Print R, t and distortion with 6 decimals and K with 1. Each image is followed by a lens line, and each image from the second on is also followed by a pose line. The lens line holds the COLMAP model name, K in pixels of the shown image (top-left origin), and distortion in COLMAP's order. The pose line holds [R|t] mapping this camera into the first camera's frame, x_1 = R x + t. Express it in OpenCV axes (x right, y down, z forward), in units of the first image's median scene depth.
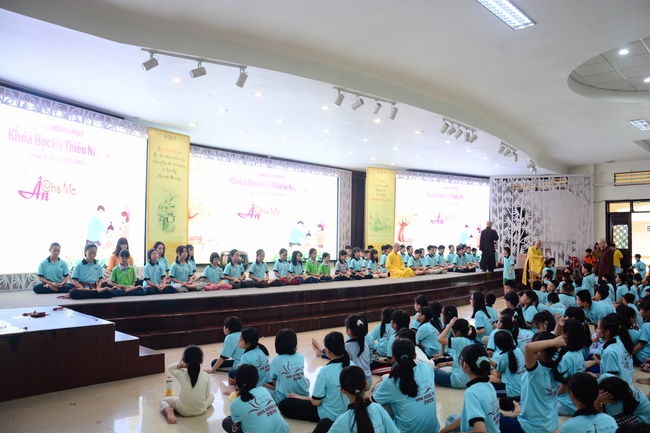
lens RADIAL K [[518.4, 0, 330.4], [0, 518.4, 217.9], [0, 0, 1]] dist [-0.141495, 0.118637]
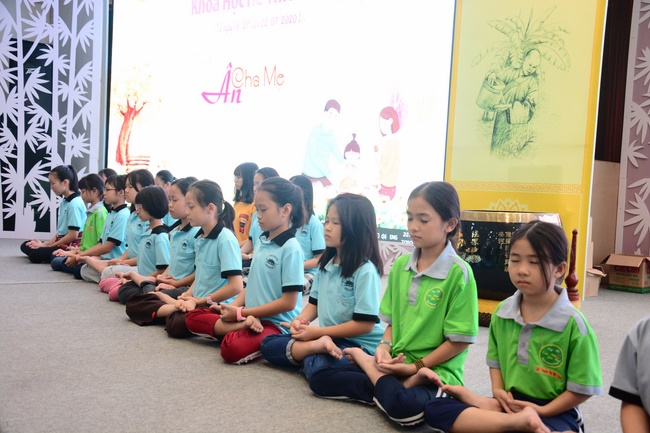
lens RADIAL K [[748.6, 0, 325.0], [0, 748.6, 216.5], [0, 0, 1]] dist [0.020614, 0.291451]
pose [[-0.229611, 0.012611, -0.973201, 0.147617], [-0.007887, 0.999859, 0.014817, 0.048910], [0.973250, 0.011078, -0.229480, 0.776102]]
